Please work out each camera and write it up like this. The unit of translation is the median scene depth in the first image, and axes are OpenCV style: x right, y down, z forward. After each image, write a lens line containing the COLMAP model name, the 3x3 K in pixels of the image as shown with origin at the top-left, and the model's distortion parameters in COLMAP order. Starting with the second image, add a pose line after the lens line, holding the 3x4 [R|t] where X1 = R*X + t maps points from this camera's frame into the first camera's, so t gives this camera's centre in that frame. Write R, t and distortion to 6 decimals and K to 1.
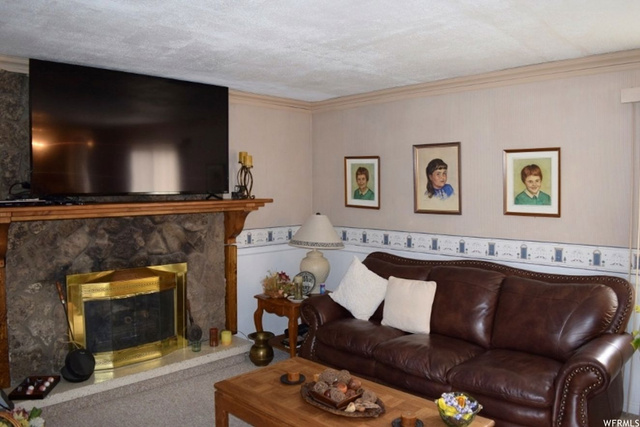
lens RADIAL K [[512.9, 0, 320.0], [0, 512.9, 213.5], [0, 0, 1]] dist [-0.084717, 0.012658]
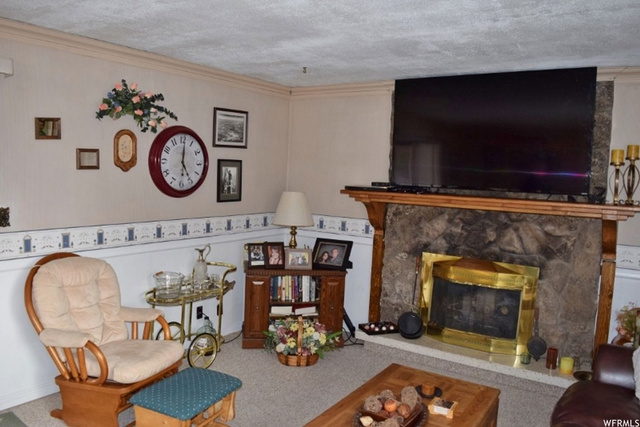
lens RADIAL K [[512.9, 0, 320.0], [0, 512.9, 213.5], [0, 0, 1]] dist [-0.084717, 0.012658]
pose [[0.176480, 0.089285, -0.980246, 0.608567], [-0.092146, 0.993003, 0.073857, -0.034809], [0.979982, 0.077292, 0.183473, 0.485248]]
